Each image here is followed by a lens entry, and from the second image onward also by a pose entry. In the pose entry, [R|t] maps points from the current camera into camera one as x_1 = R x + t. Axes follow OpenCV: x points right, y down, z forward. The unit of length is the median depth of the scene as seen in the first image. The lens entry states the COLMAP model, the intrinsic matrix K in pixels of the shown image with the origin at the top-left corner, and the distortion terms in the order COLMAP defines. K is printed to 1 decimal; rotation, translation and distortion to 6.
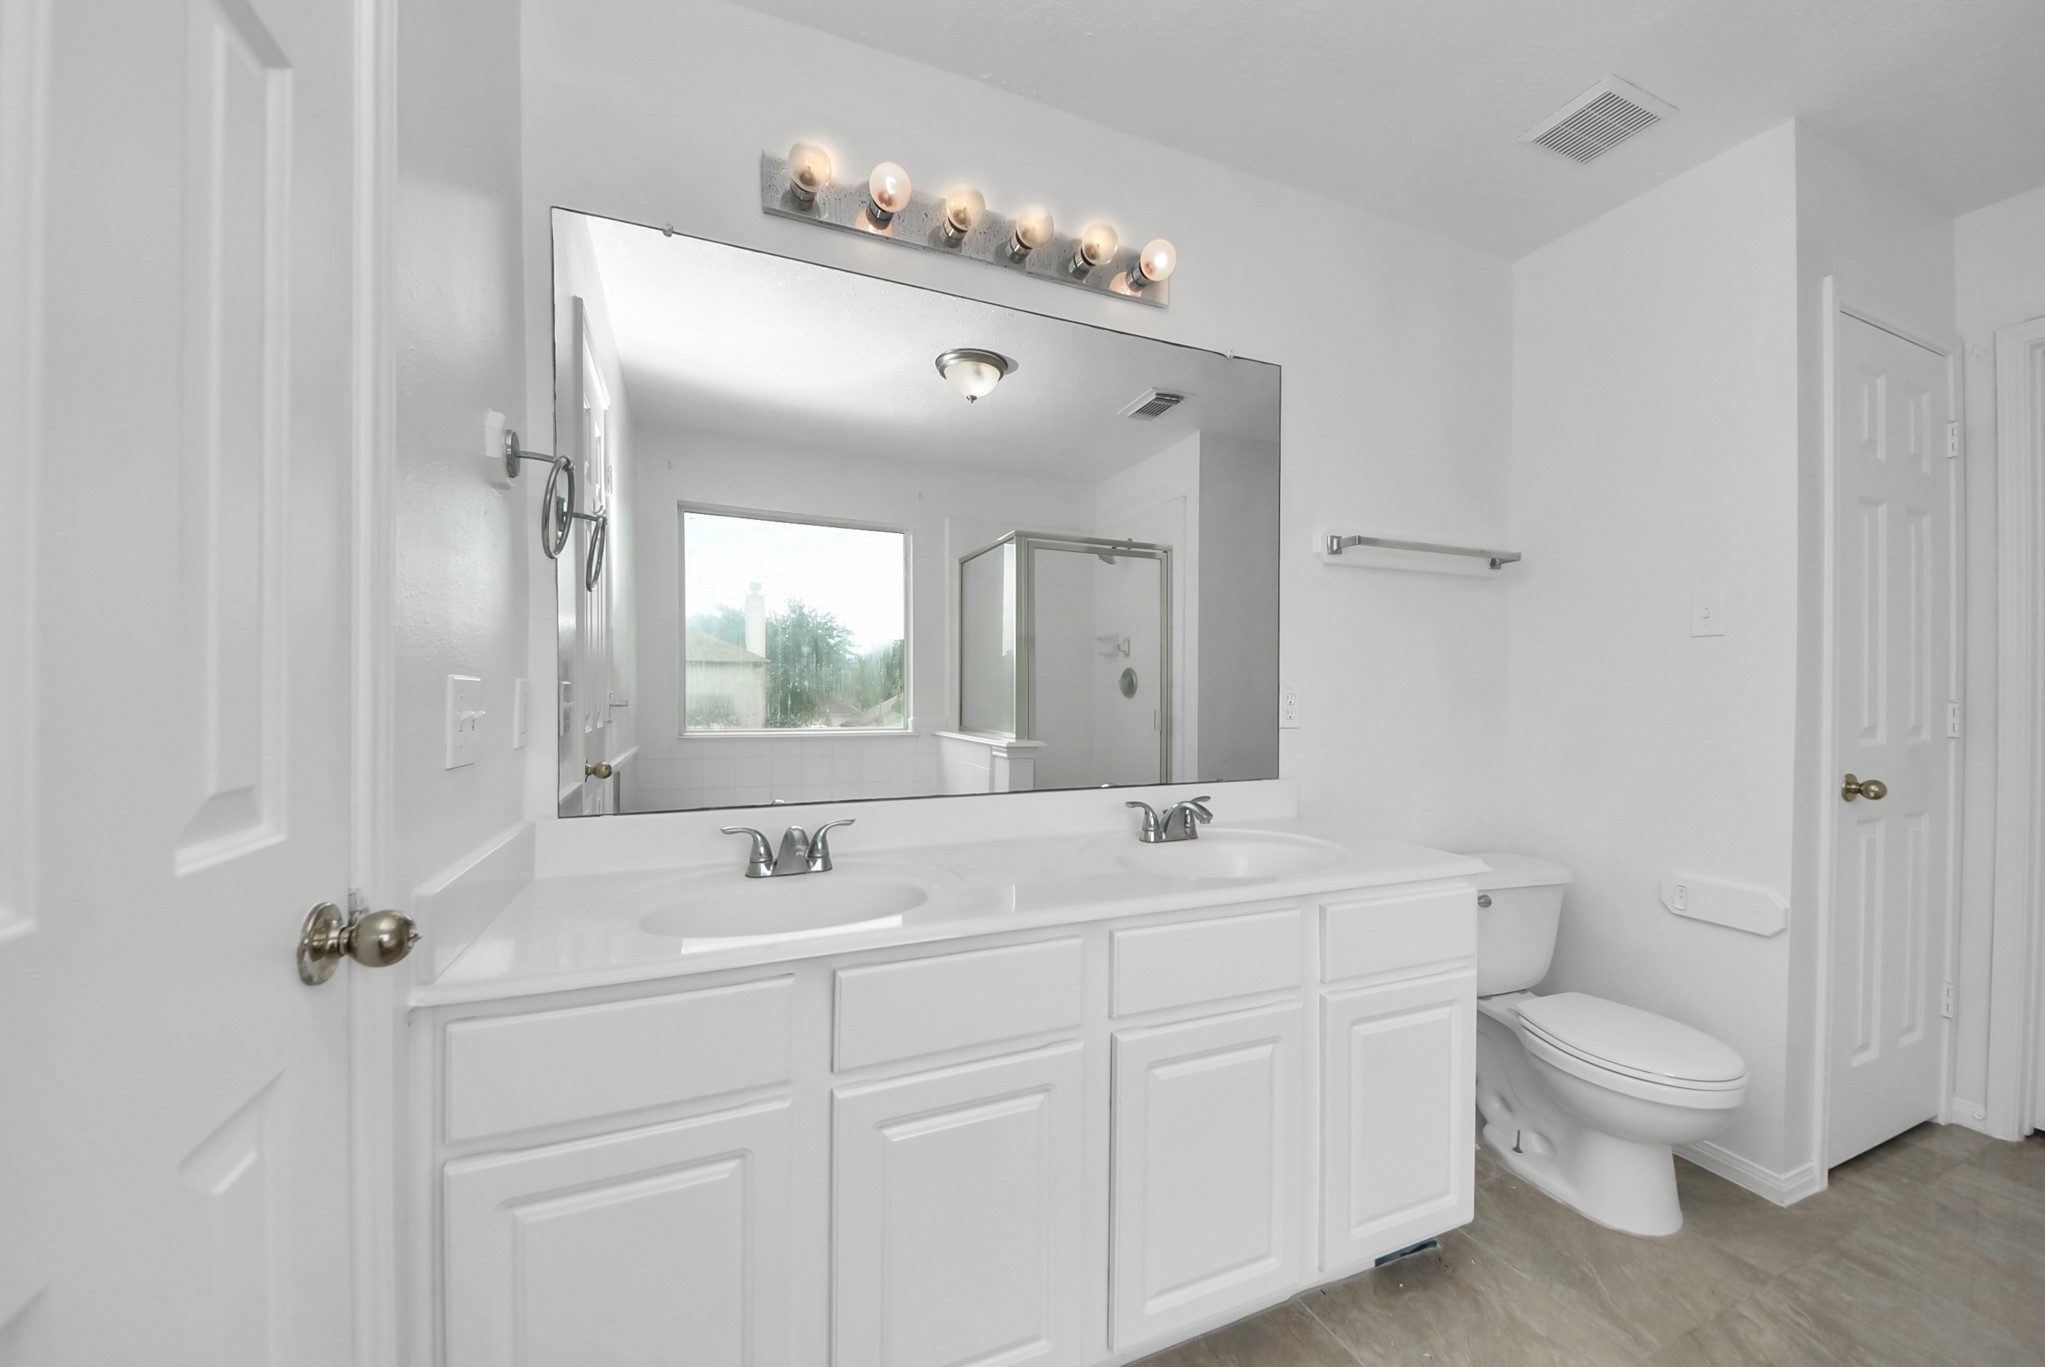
lens RADIAL K [[758.6, 0, 1032.9], [0, 758.6, 697.9], [0, 0, 1]] dist [0.013501, -0.011409]
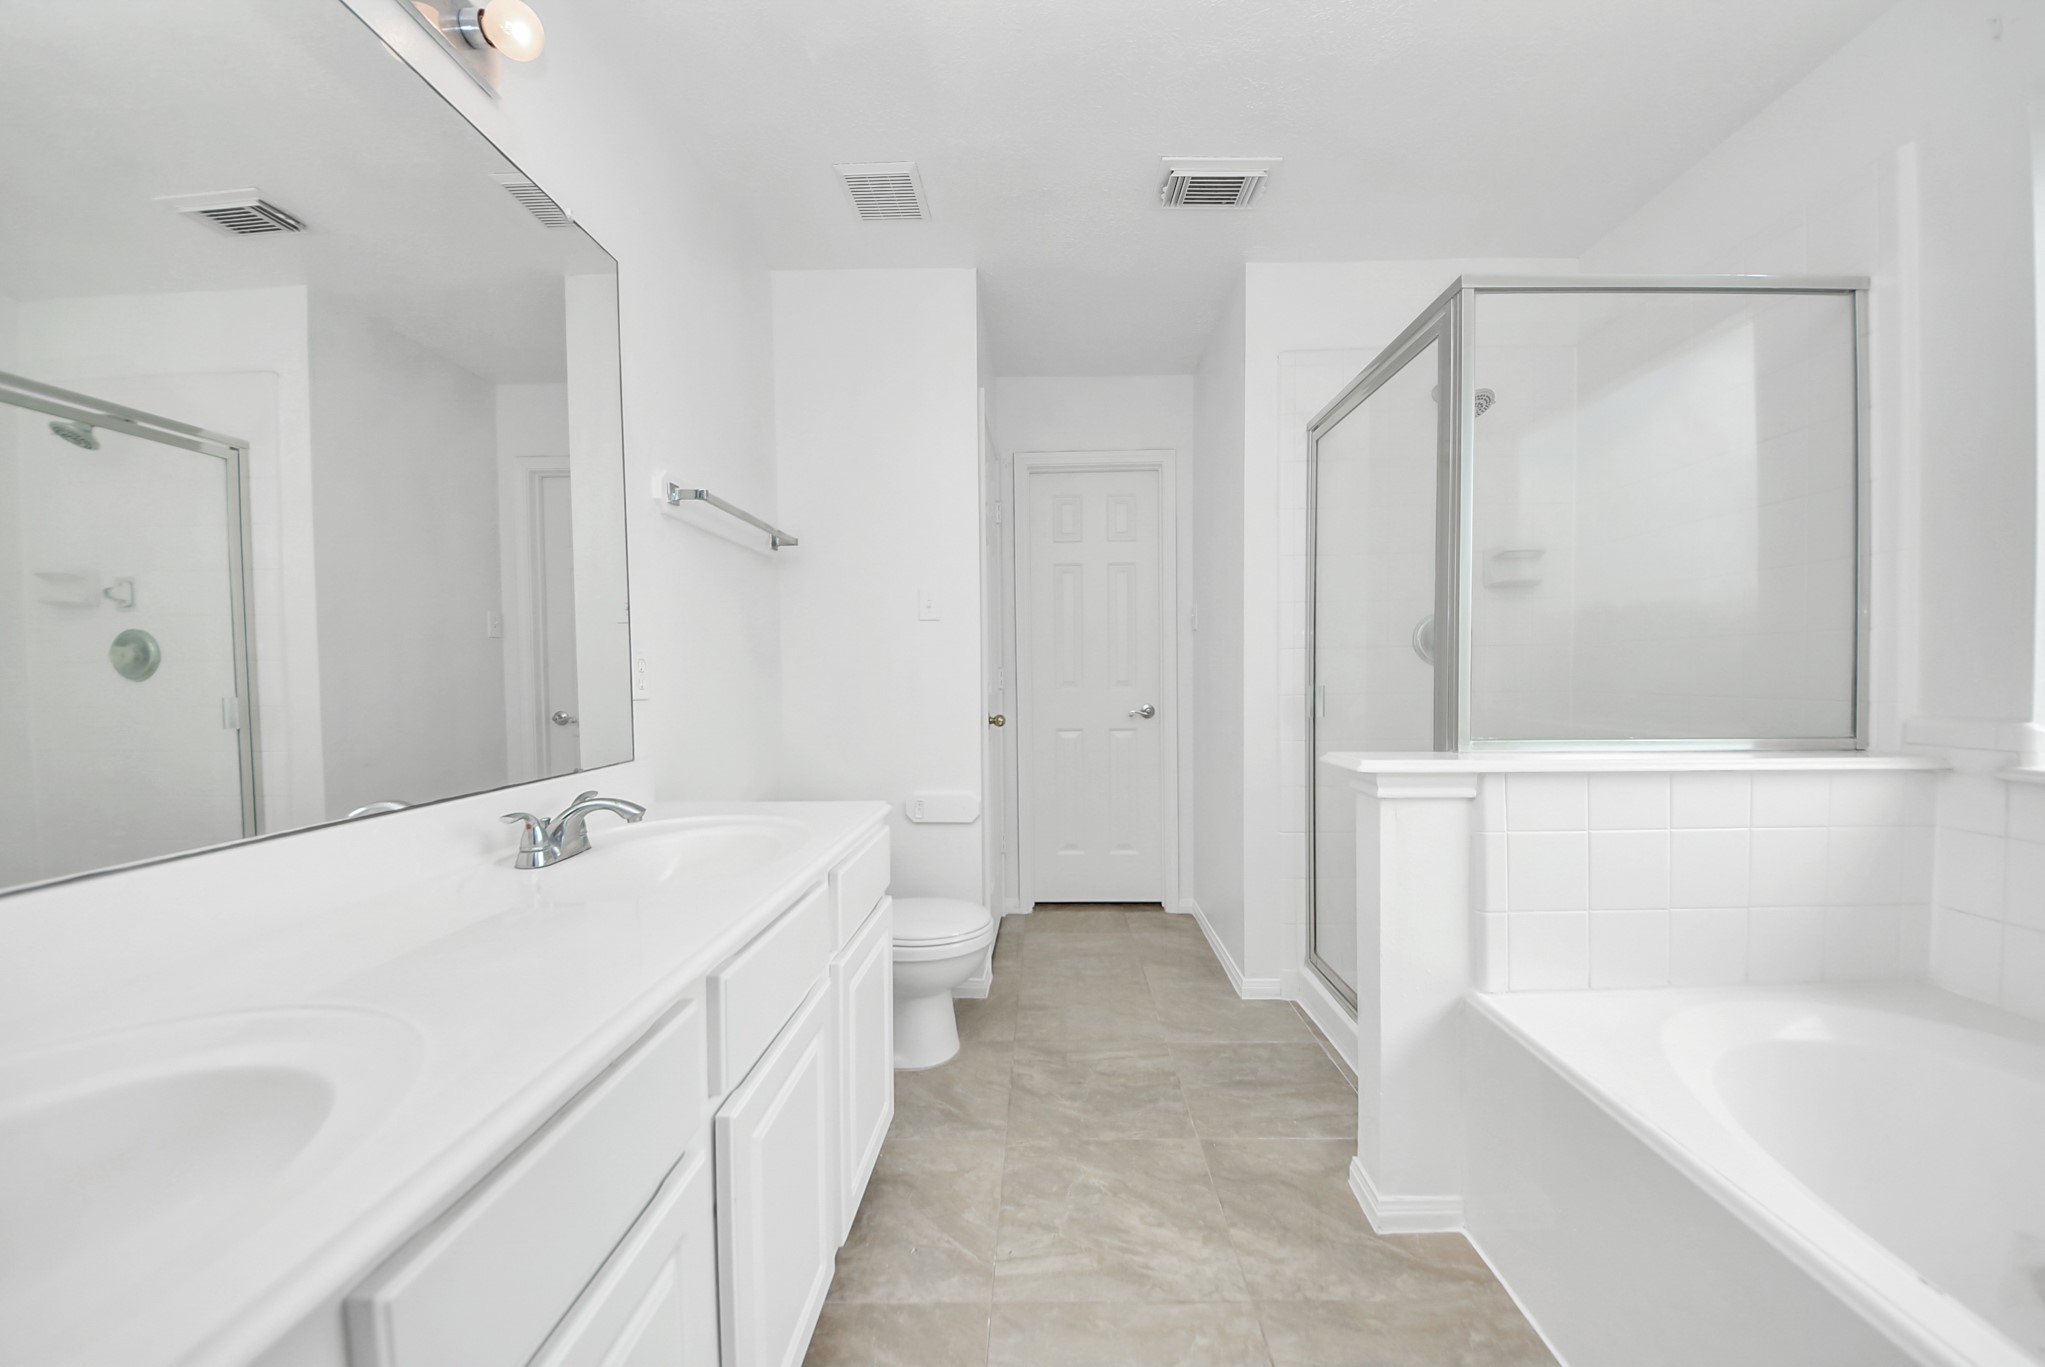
lens RADIAL K [[726.0, 0, 1042.6], [0, 726.0, 690.8], [0, 0, 1]] dist [0.026708, -0.016617]
pose [[0.403148, -0.035147, 0.914459, -0.265058], [0.021103, 0.999354, 0.029106, 0.017738], [-0.914891, 0.007564, 0.403629, 0.294317]]
